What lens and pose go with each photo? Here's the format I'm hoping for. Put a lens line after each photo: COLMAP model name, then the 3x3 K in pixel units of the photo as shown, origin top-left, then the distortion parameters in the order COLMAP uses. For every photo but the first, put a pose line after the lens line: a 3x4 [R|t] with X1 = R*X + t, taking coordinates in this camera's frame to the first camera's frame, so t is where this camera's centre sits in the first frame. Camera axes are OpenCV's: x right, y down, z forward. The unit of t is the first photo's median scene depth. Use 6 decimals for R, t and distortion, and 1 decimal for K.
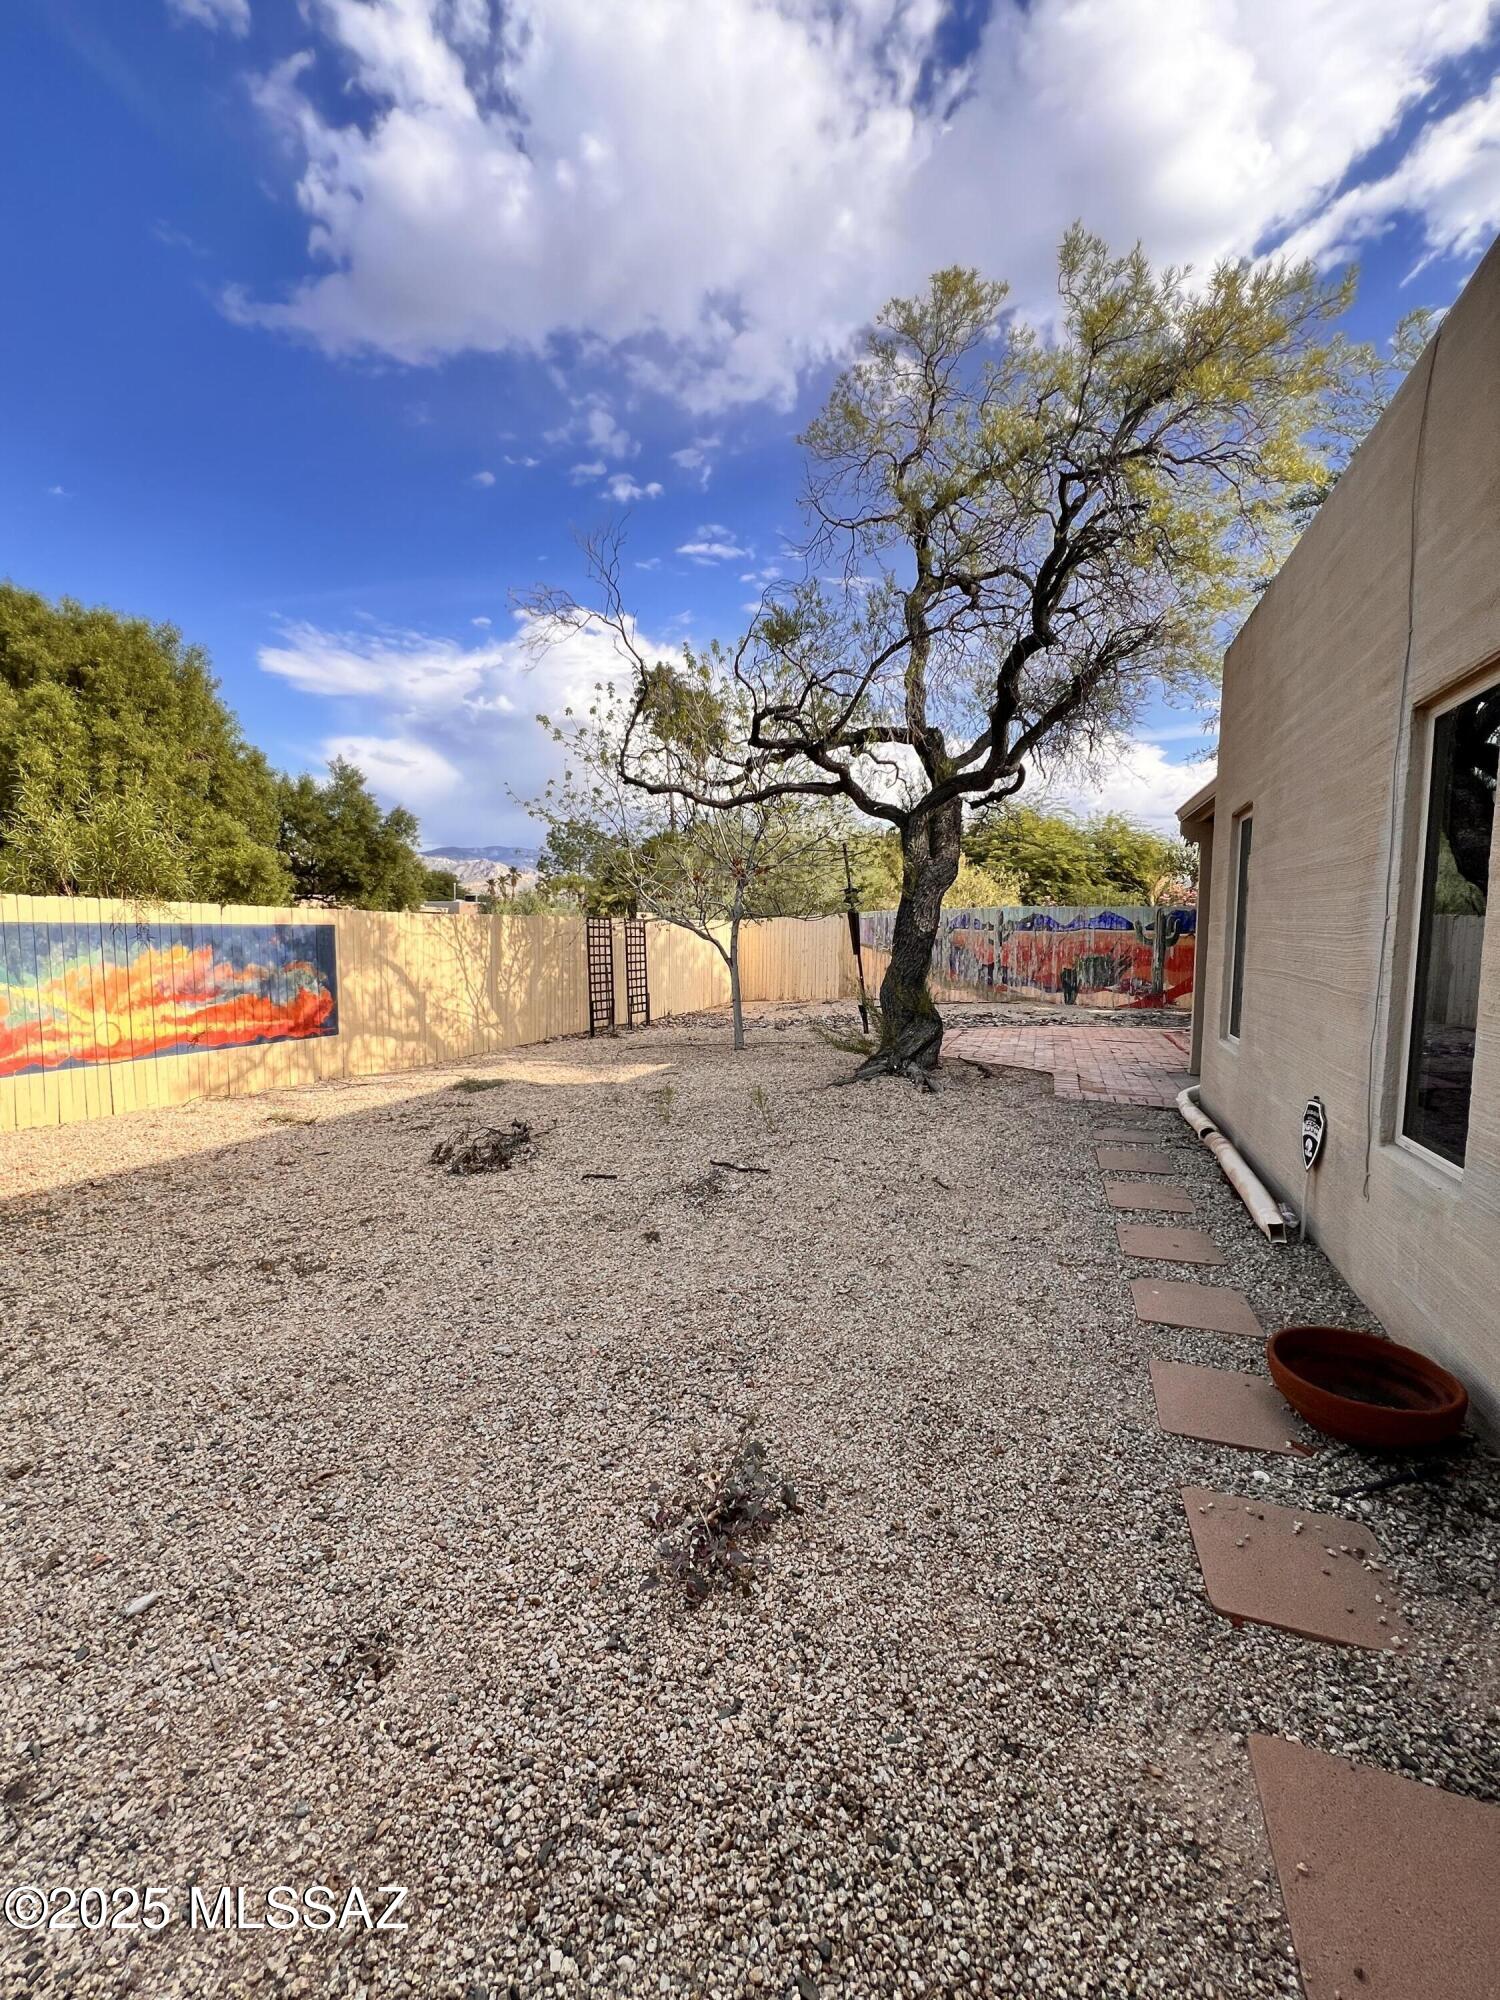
lens RADIAL K [[802.7, 0, 757.2], [0, 802.7, 992.2], [0, 0, 1]] dist [-0.002967, 0.000668]
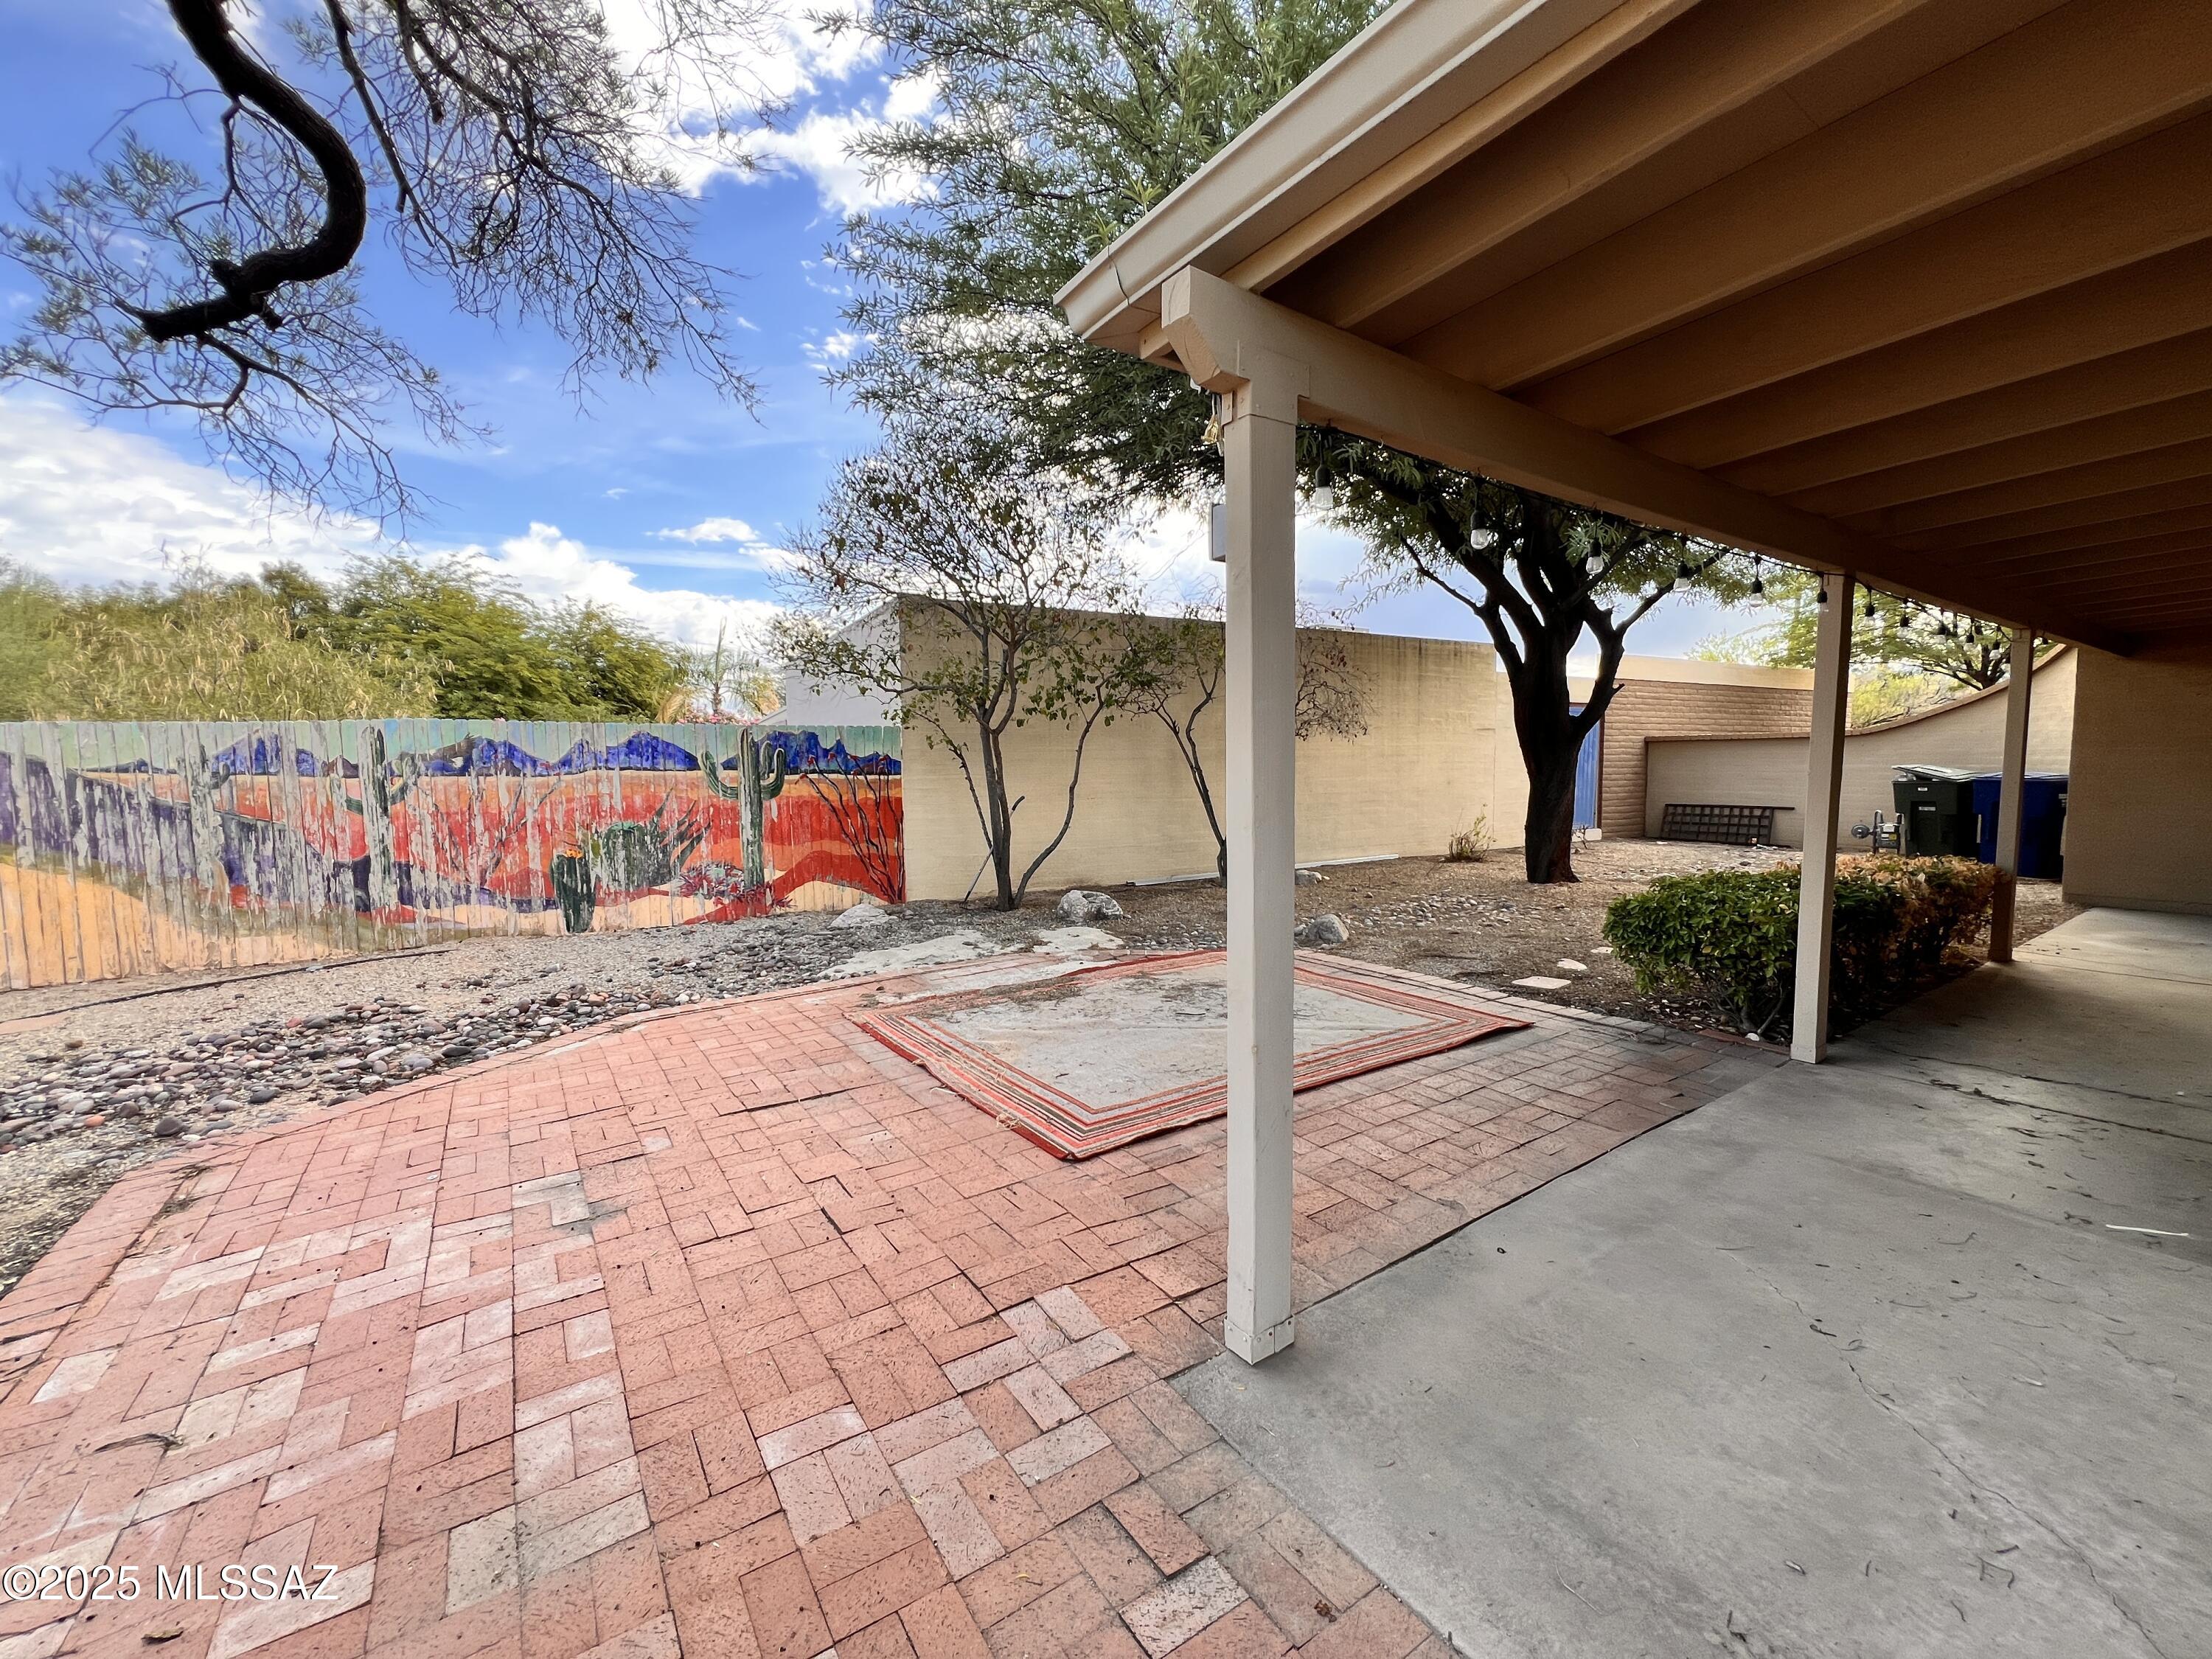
lens RADIAL K [[887.8, 0, 1097.8], [0, 887.8, 828.3], [0, 0, 1]] dist [-0.002967, 0.000668]
pose [[0.592908, -0.072612, 0.801990, 0.157560], [0.080373, 0.996289, 0.030784, -0.036020], [-0.801249, 0.046206, 0.596544, 0.443005]]
